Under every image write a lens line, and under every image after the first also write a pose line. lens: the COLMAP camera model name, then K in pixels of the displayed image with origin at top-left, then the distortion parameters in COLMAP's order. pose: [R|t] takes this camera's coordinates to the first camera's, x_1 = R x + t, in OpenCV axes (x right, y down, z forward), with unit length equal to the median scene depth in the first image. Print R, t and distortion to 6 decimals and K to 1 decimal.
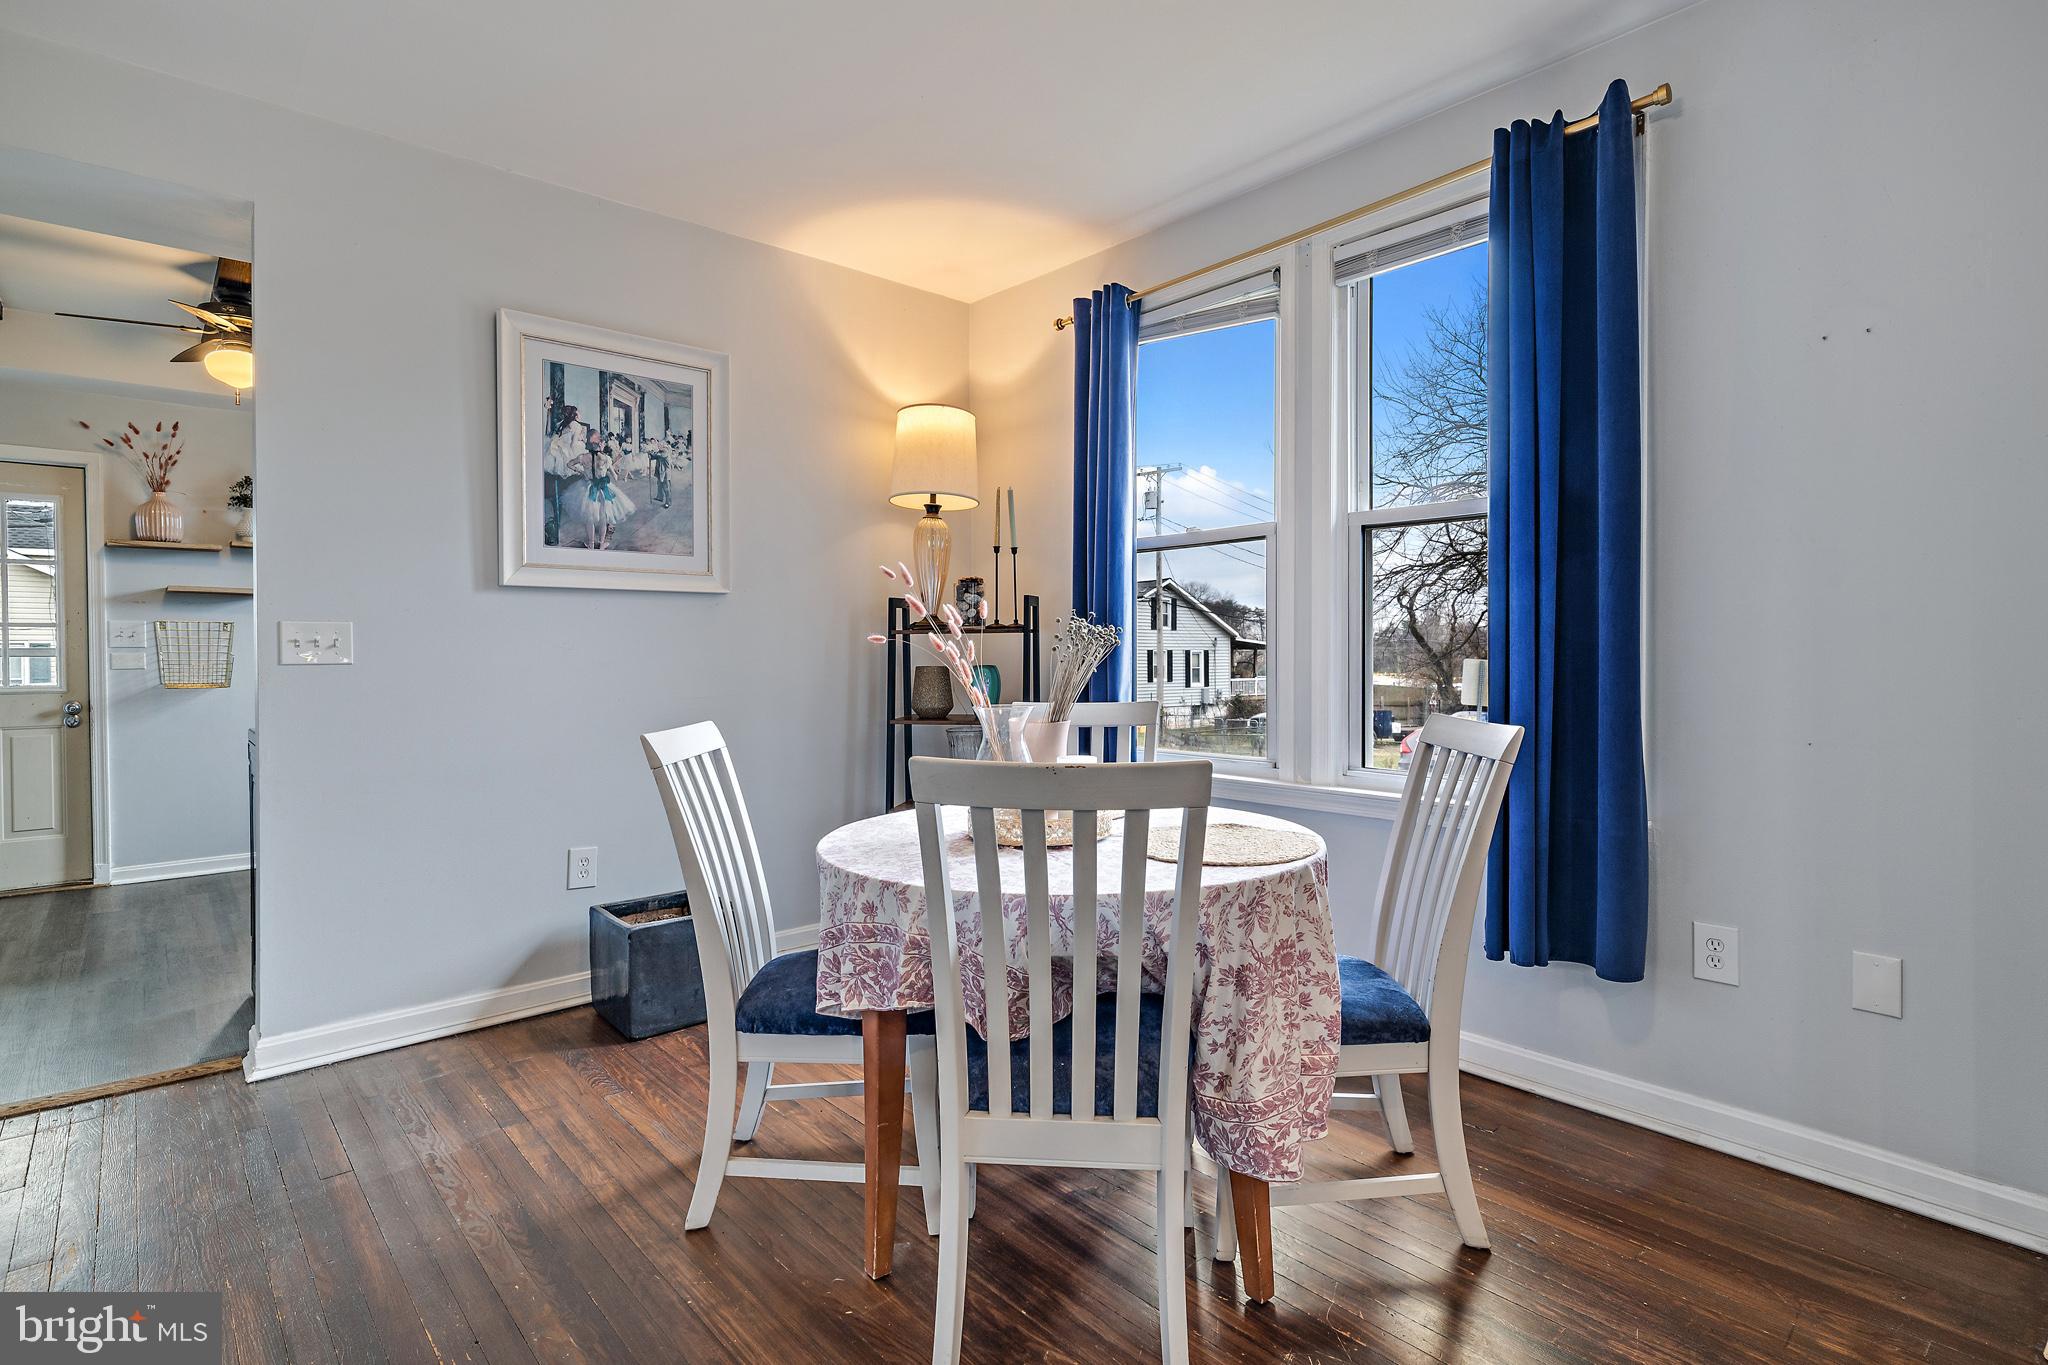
lens RADIAL K [[1011.3, 0, 1022.0], [0, 1011.3, 668.6], [0, 0, 1]] dist [0.009695, 0.000108]
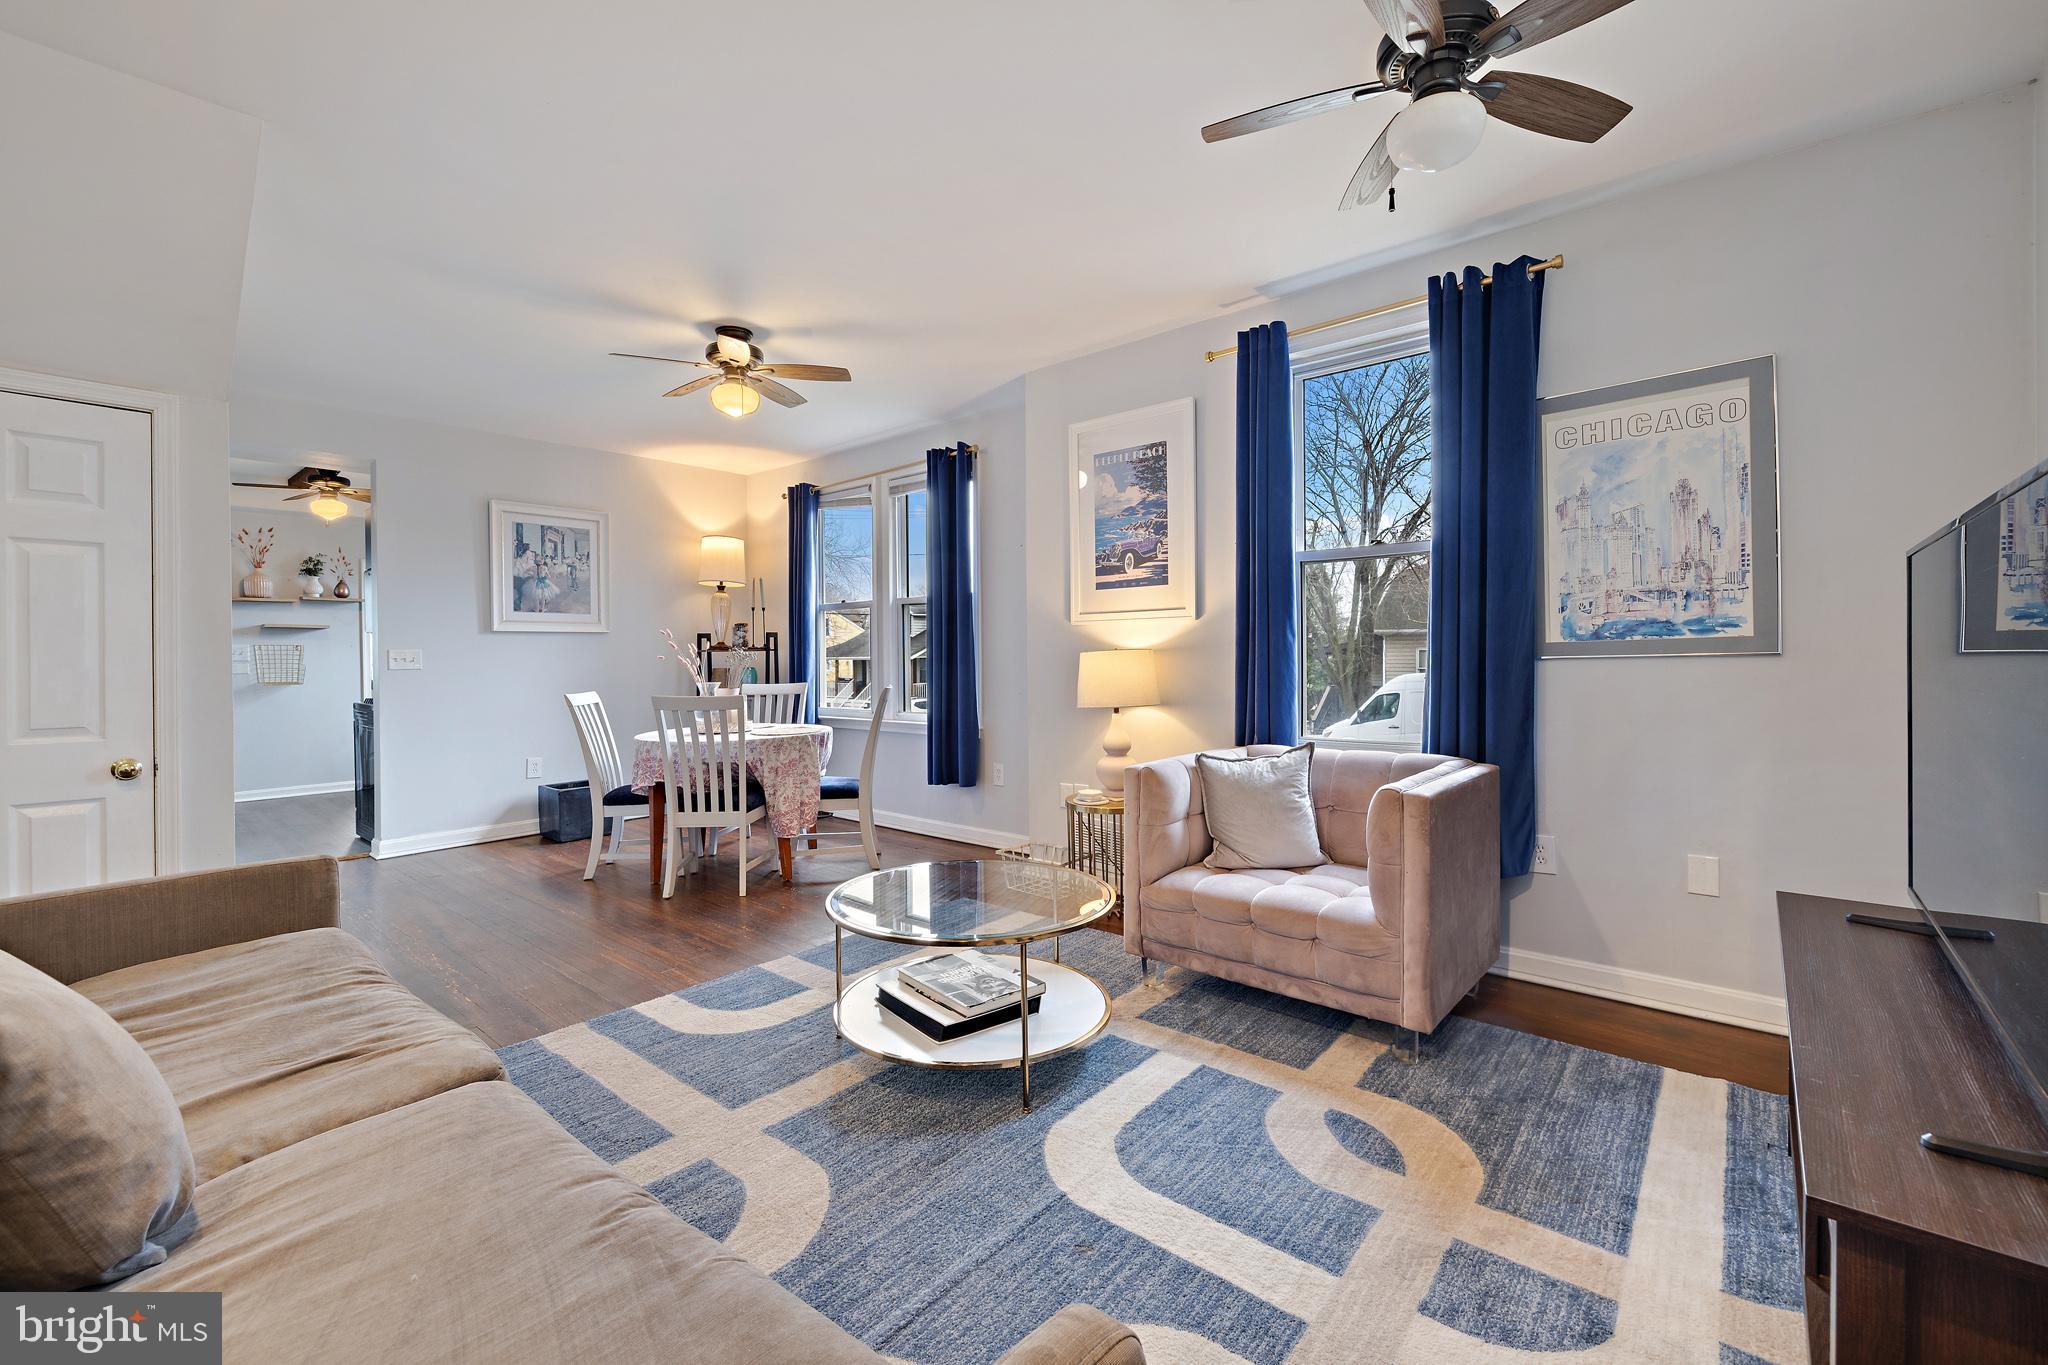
lens RADIAL K [[860.2, 0, 1021.1], [0, 860.2, 667.9], [0, 0, 1]] dist [-0.001945, 0.000382]
pose [[0.991482, -0.008144, 0.129991, 0.301128], [0.008425, 0.999963, -0.001613, 0.005302], [-0.129973, 0.002694, 0.991514, -0.805890]]
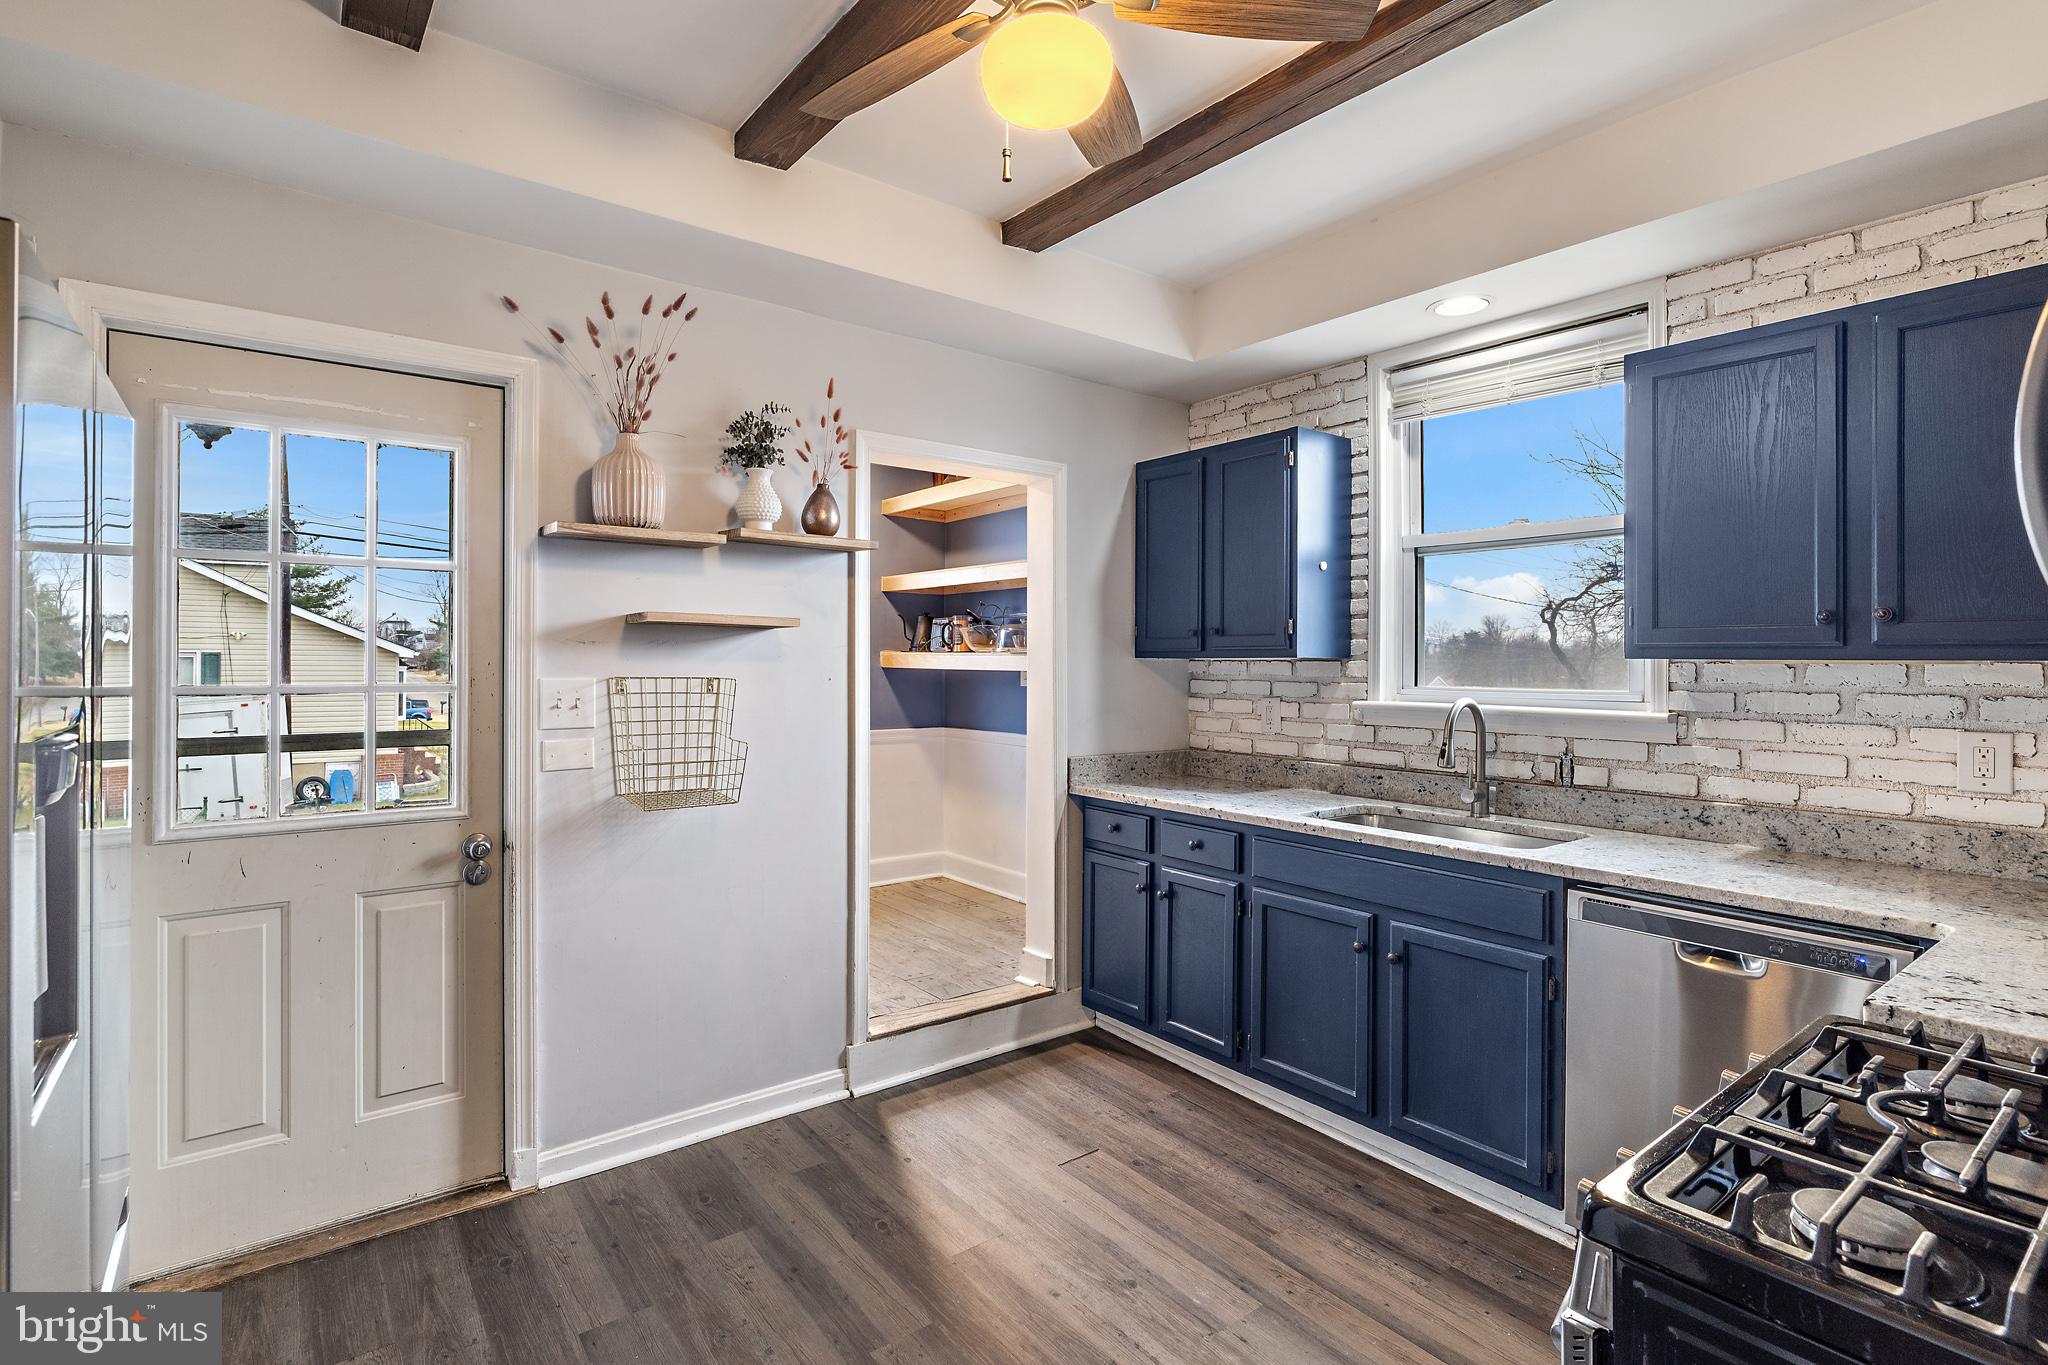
lens RADIAL K [[964.6, 0, 1016.8], [0, 964.6, 661.9], [0, 0, 1]] dist [-0.004842, 0.000678]
pose [[0.998442, 0.009910, -0.054911, -0.890909], [-0.010609, 0.999866, -0.012456, -0.073507], [0.054780, 0.013019, 0.998414, 0.740678]]
